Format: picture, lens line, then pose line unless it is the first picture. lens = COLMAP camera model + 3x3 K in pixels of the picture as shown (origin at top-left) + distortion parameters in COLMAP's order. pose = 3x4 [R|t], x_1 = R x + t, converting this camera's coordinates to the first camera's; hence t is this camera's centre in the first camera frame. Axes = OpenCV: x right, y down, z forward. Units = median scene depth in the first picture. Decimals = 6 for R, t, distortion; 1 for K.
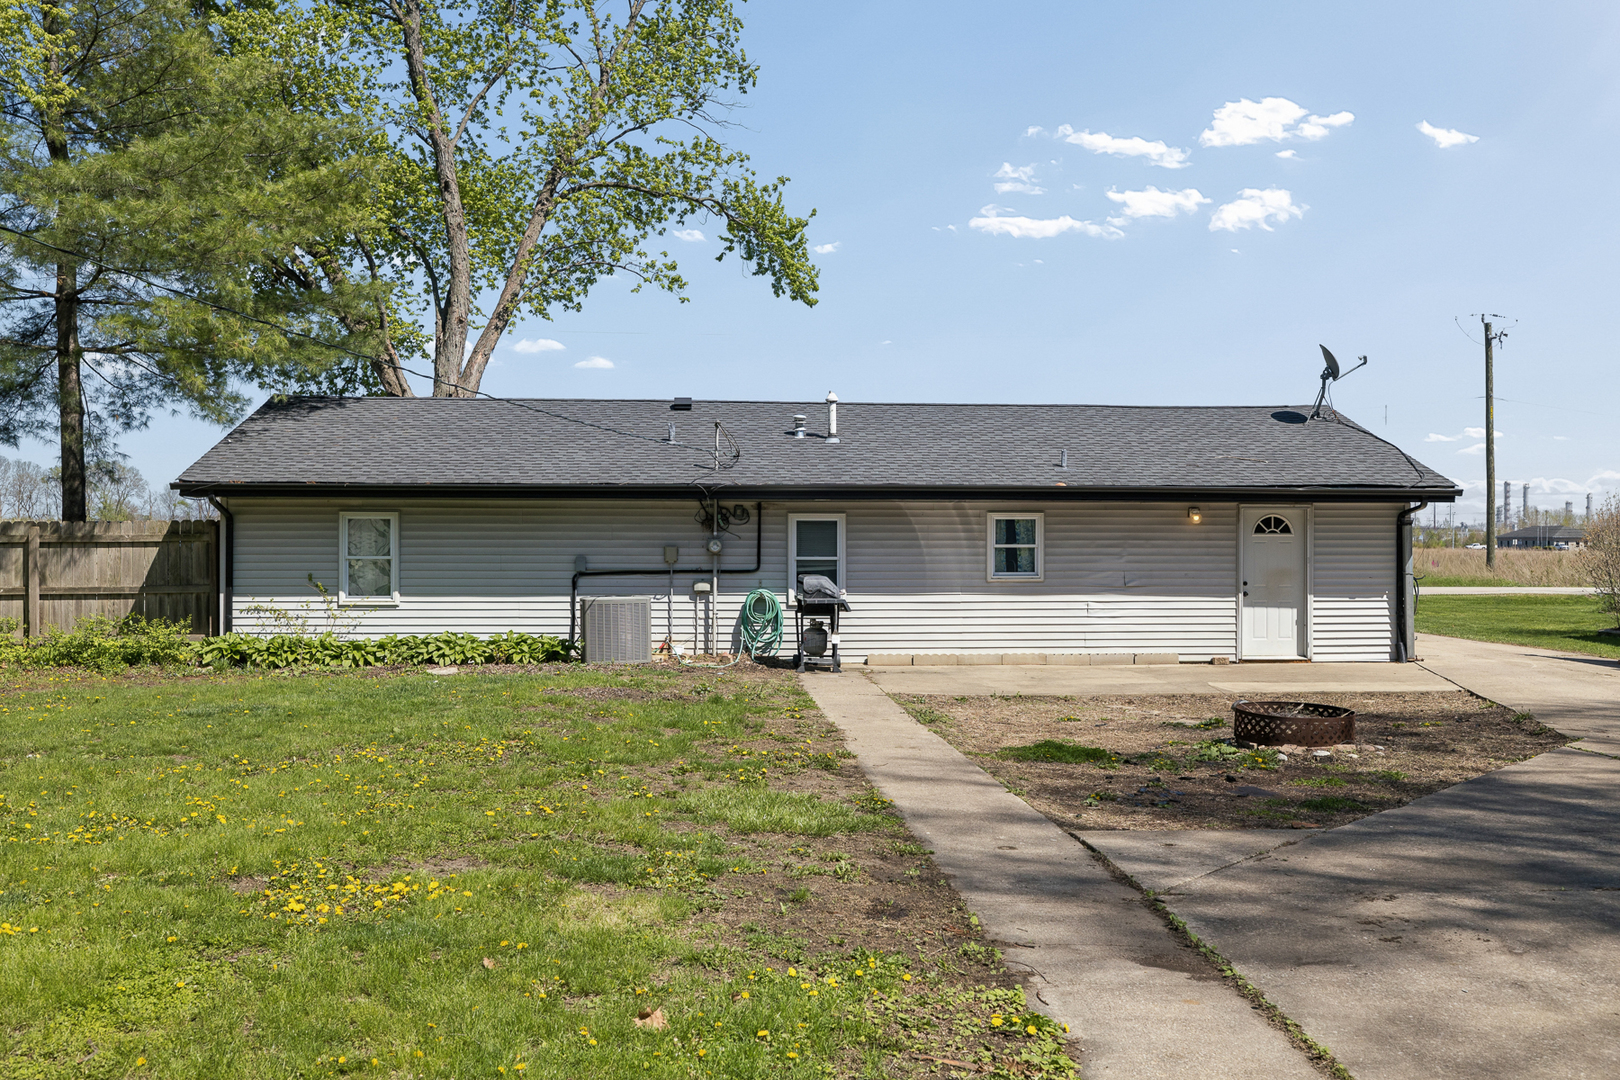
lens RADIAL K [[1514.6, 0, 807.7], [0, 1514.6, 534.8], [0, 0, 1]] dist [-0.007852, 0.000000]
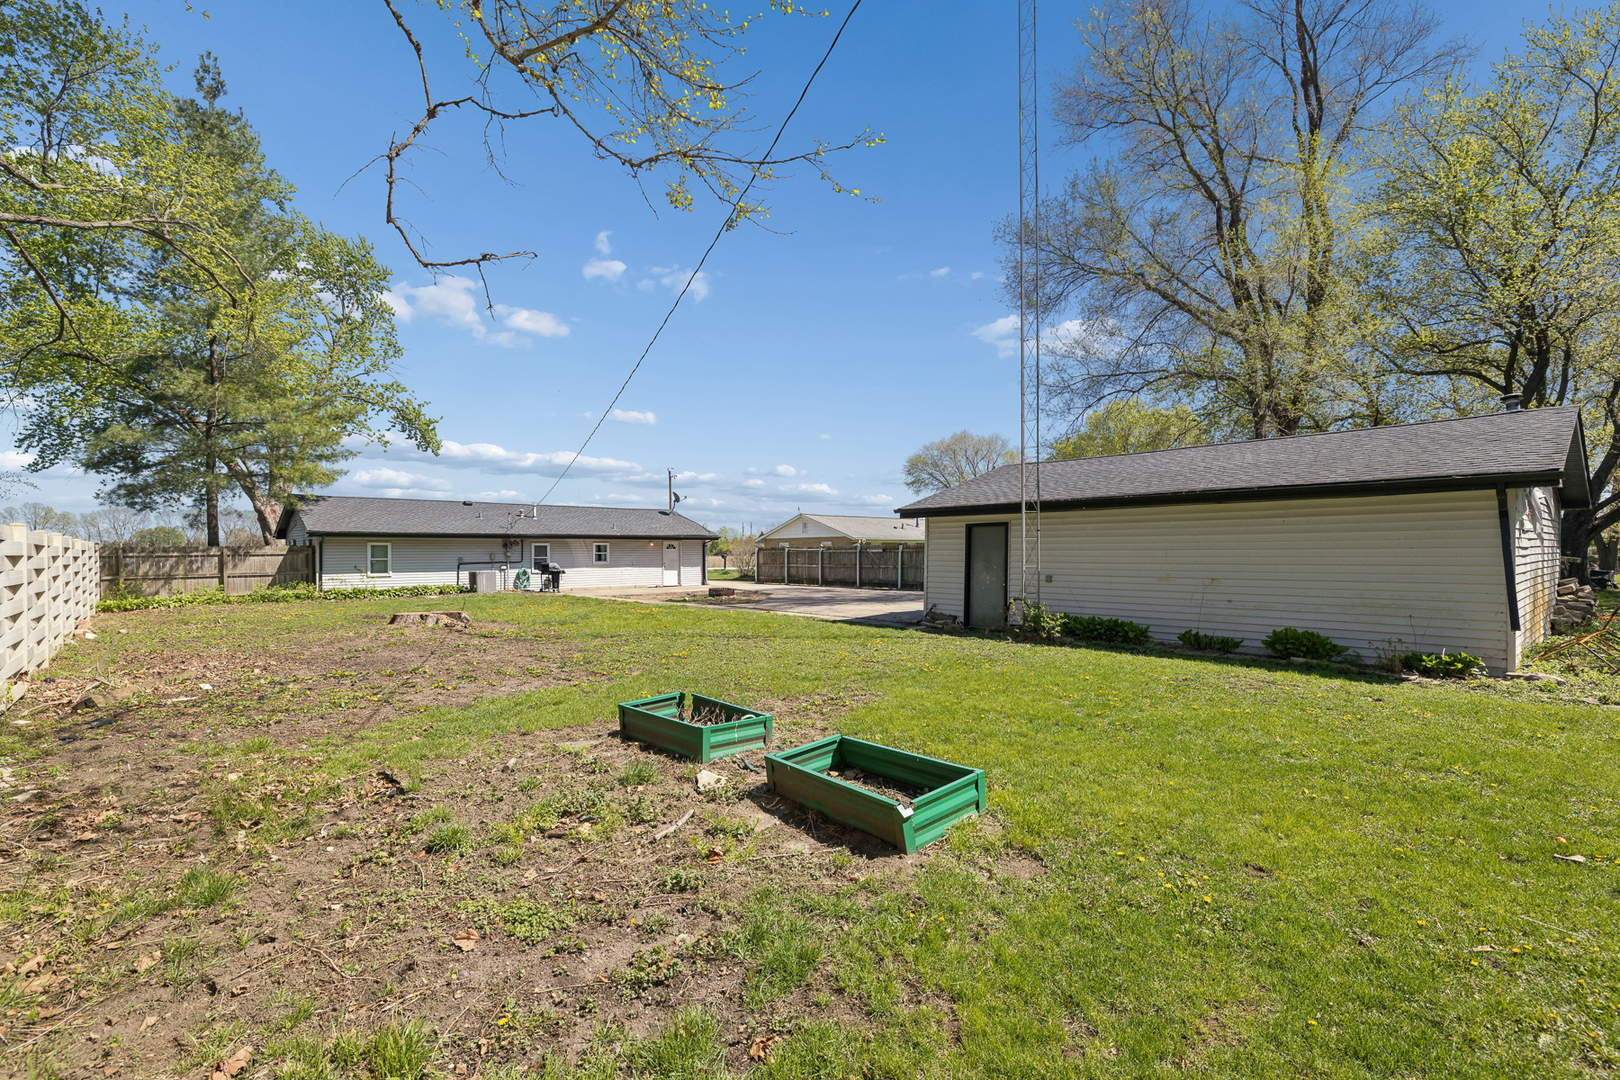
lens RADIAL K [[742.1, 0, 810.9], [0, 742.1, 543.0], [0, 0, 1]] dist [0.000155, 0.000001]
pose [[0.781118, 0.000730, 0.624383, -0.501707], [0.006644, 0.999933, -0.009481, 0.003961], [-0.624348, 0.011554, 0.781061, -0.517924]]
